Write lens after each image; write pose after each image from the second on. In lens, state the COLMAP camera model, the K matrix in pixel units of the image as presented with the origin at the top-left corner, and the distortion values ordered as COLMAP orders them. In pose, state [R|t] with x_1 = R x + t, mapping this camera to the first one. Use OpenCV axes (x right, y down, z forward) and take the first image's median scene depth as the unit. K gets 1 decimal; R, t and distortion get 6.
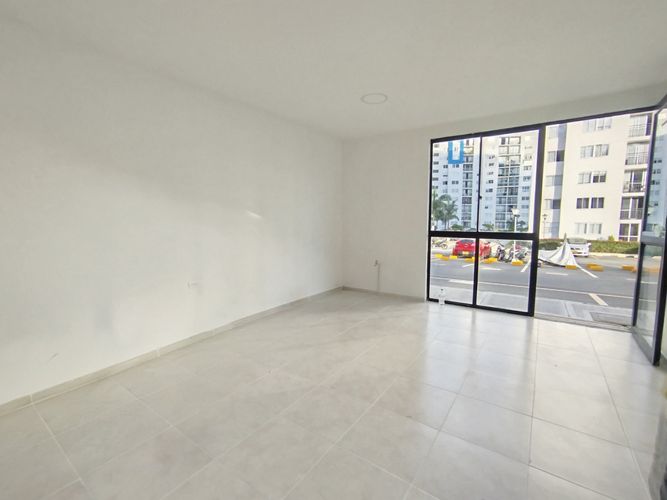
lens RADIAL K [[304.0, 0, 335.7], [0, 304.0, 250.1], [0, 0, 1]] dist [-0.040959, 0.022137]
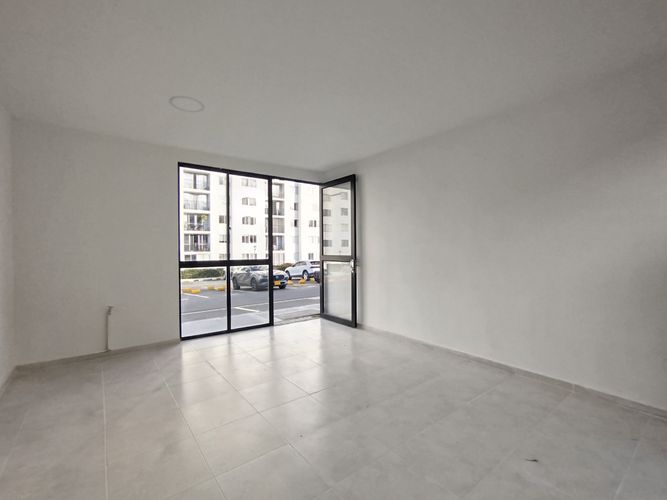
lens RADIAL K [[304.0, 0, 335.7], [0, 304.0, 250.1], [0, 0, 1]] dist [-0.040959, 0.022137]
pose [[0.286291, -0.000742, 0.958142, -0.384224], [0.106515, 0.993826, -0.031057, -0.019092], [-0.952204, 0.110948, 0.284603, 0.284462]]
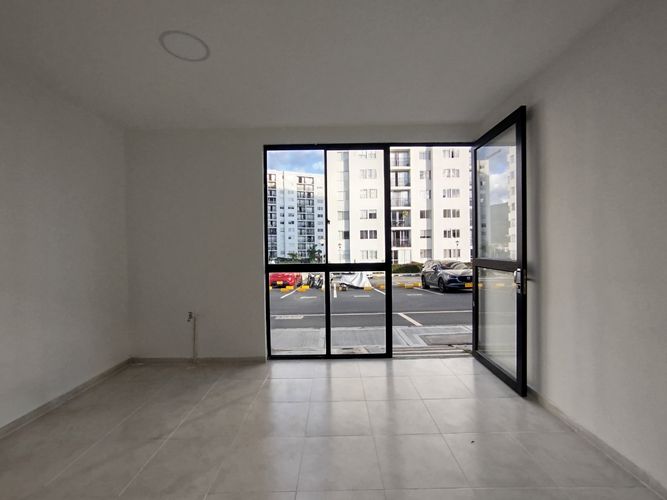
lens RADIAL K [[306.1, 0, 337.5], [0, 306.1, 250.8], [0, 0, 1]] dist [-0.015335, 0.000035]
pose [[0.814455, -0.016471, 0.579993, 0.013119], [0.072937, 0.994574, -0.074177, -0.026907], [-0.575624, 0.102717, 0.811237, 0.266484]]
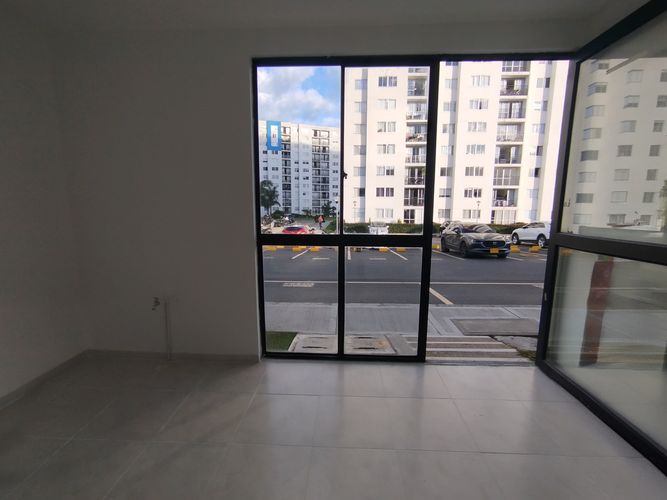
lens RADIAL K [[304.0, 0, 335.7], [0, 304.0, 250.1], [0, 0, 1]] dist [-0.040959, 0.022137]
pose [[0.844223, -0.073330, 0.530951, 0.126641], [0.048232, 0.996972, 0.061003, -0.058197], [-0.533817, -0.025891, 0.845204, 0.438323]]
